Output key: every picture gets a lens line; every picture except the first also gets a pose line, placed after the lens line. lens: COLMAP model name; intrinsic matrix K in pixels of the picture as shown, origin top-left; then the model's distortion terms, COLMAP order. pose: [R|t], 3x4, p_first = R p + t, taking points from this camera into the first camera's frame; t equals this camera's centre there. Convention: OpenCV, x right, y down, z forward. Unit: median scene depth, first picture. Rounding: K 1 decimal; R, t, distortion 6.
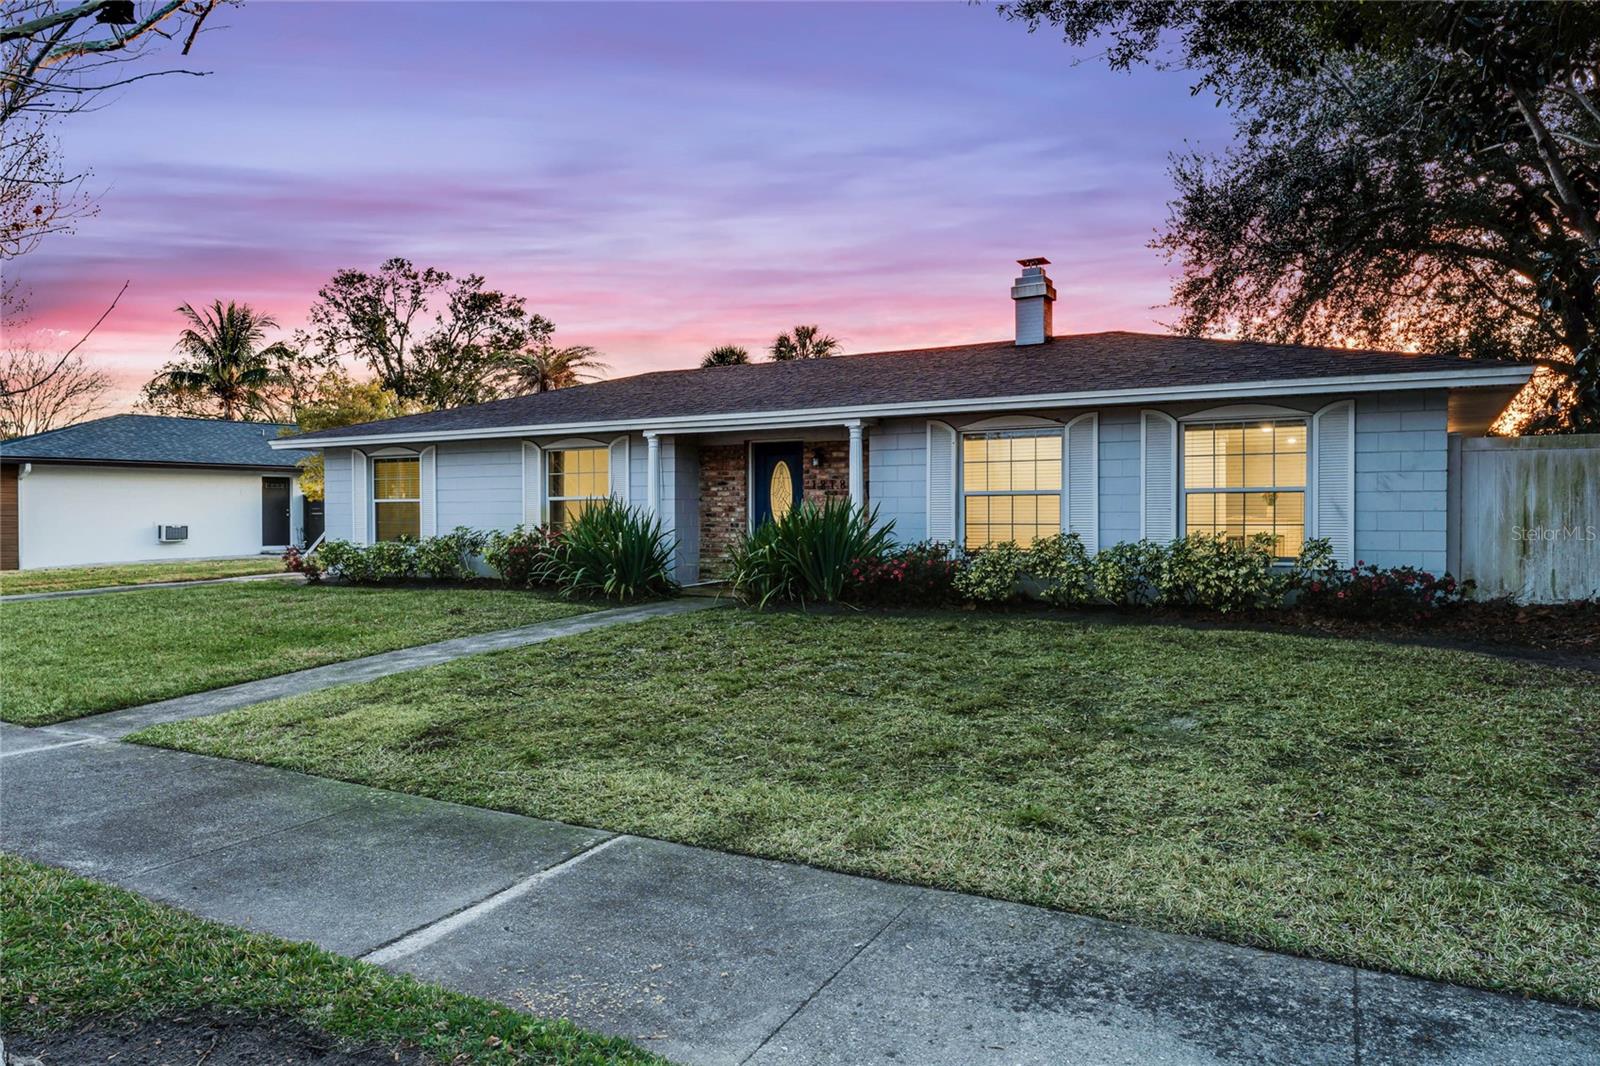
lens RADIAL K [[1133.2, 0, 800.0], [0, 1133.2, 533.0], [0, 0, 1]] dist [0.032720, -0.001047]
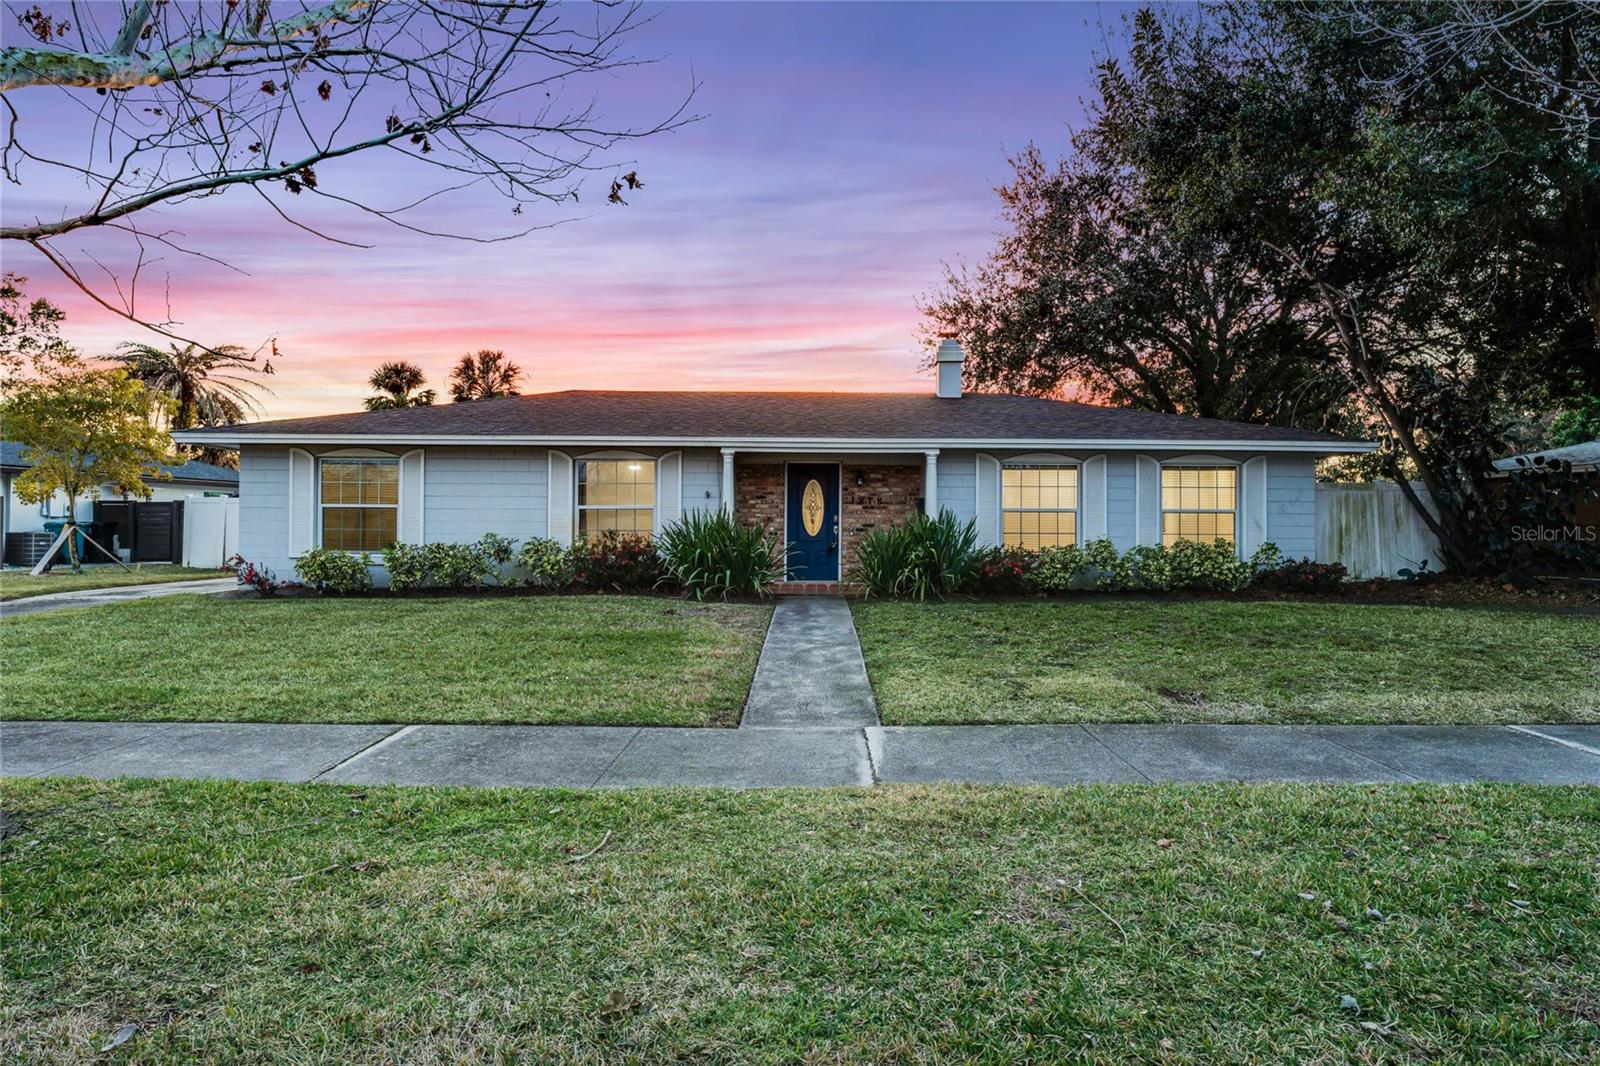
lens RADIAL K [[978.0, 0, 800.0], [0, 978.0, 533.0], [0, 0, 1]] dist [0.002130, 0.000750]
pose [[0.831284, 0.007028, 0.555804, -0.604869], [0.001774, 0.999881, -0.015297, 0.007771], [-0.555846, 0.013702, 0.831173, 0.166473]]
